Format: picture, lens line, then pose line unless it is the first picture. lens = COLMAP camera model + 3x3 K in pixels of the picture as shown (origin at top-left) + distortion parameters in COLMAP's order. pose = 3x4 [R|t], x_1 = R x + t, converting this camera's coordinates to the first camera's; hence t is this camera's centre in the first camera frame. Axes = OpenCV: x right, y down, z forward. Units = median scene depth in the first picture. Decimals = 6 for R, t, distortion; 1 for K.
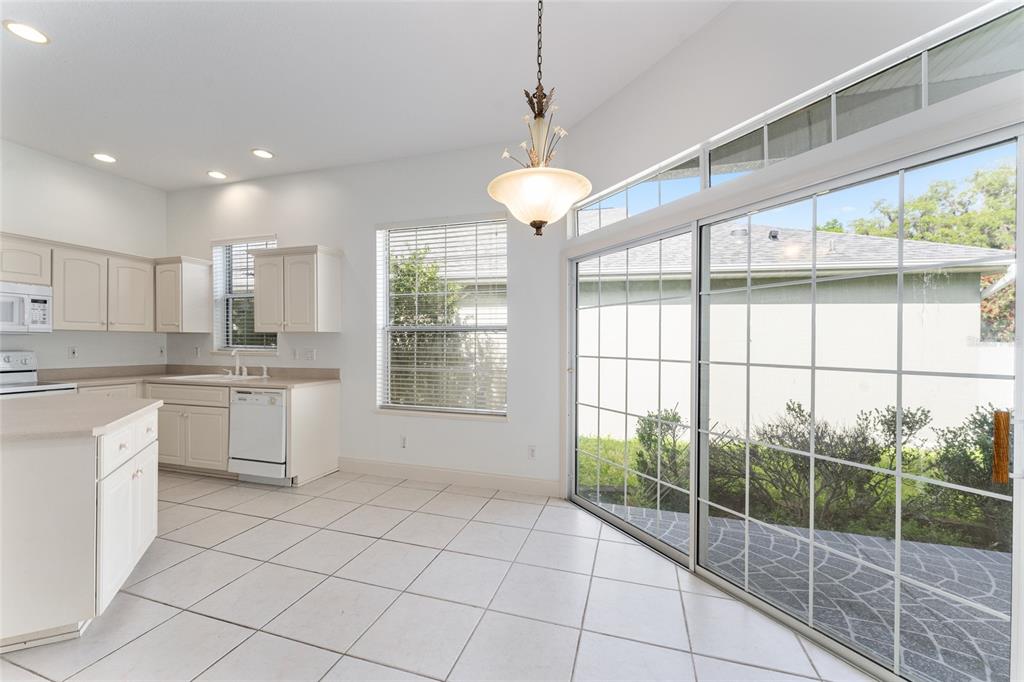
lens RADIAL K [[411.2, 0, 506.6], [0, 411.2, 346.9], [0, 0, 1]] dist [-0.000691, -0.000070]
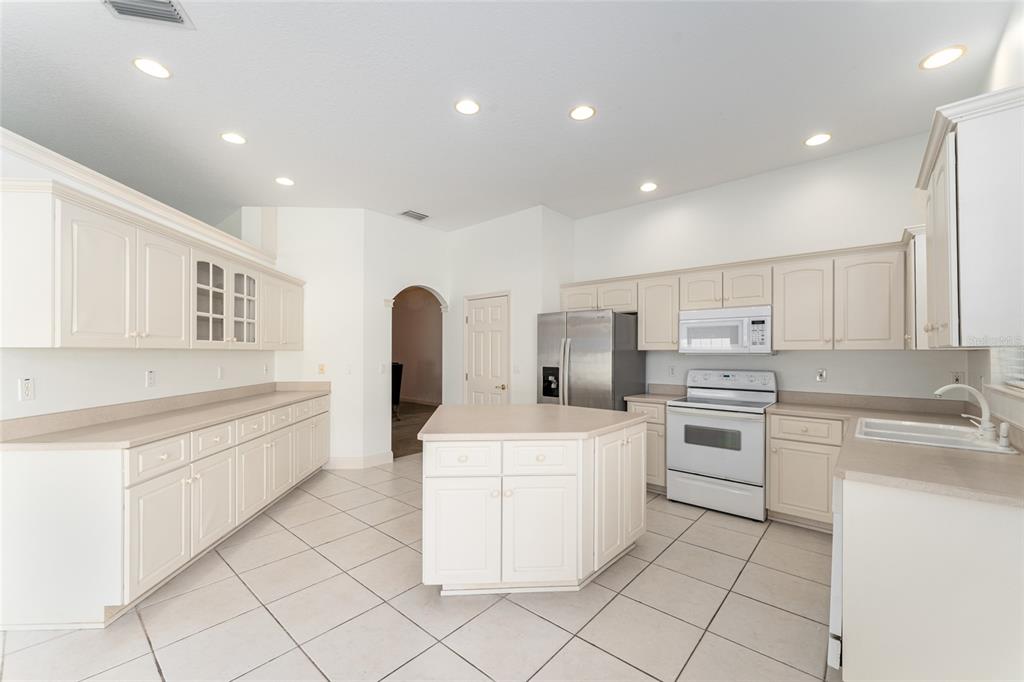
lens RADIAL K [[411.6, 0, 505.6], [0, 411.6, 352.2], [0, 0, 1]] dist [-0.000053, -0.000063]
pose [[-0.406984, -0.011392, -0.913364, 0.019071], [-0.013833, 0.999884, -0.006307, -0.023284], [0.913330, 0.010067, -0.407095, 0.836637]]
